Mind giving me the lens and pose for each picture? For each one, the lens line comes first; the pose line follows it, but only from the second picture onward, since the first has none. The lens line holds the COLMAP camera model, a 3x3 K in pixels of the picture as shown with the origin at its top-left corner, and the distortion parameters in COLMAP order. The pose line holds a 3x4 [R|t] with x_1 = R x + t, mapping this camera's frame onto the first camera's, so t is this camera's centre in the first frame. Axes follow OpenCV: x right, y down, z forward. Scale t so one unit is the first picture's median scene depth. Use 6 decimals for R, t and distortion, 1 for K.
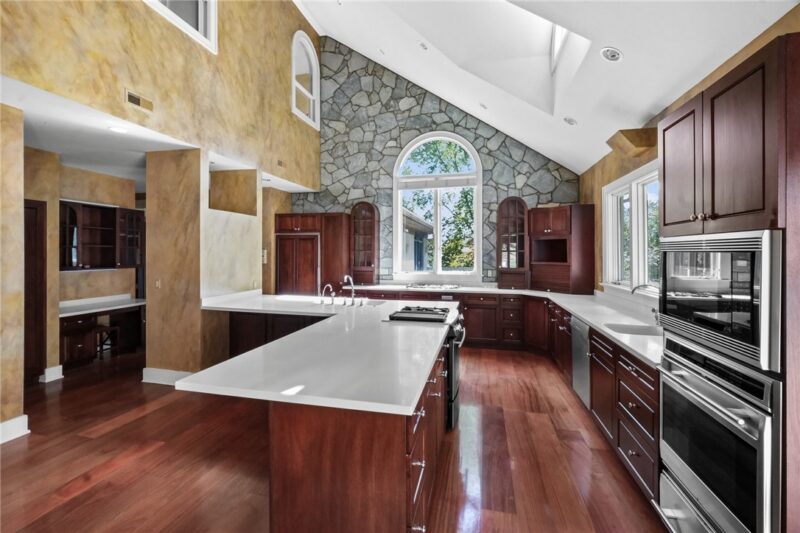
lens RADIAL K [[351.9, 0, 391.8], [0, 351.9, 256.7], [0, 0, 1]] dist [-0.000105, 0.000059]
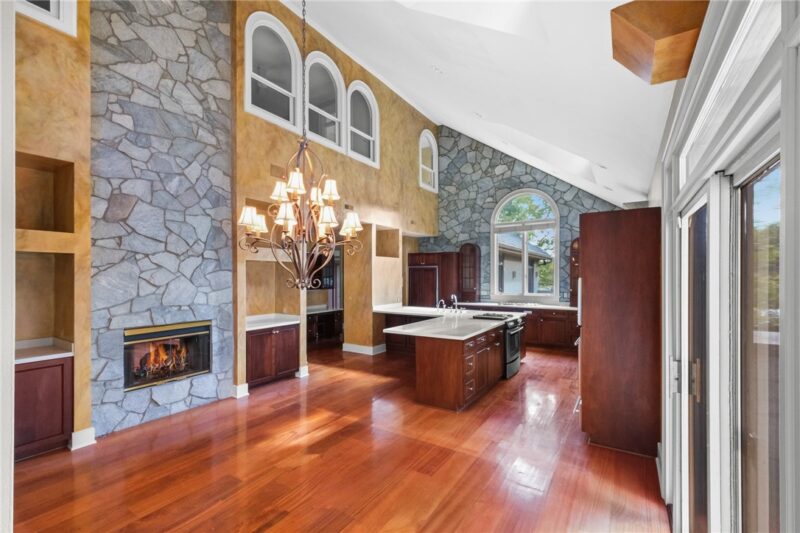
lens RADIAL K [[350.9, 0, 402.0], [0, 350.9, 284.4], [0, 0, 1]] dist [0.000277, 0.000225]
pose [[0.950495, 0.001748, -0.310734, 0.106078], [0.002118, 0.999924, 0.012106, -0.009476], [0.310732, -0.012165, 0.950420, -0.426848]]
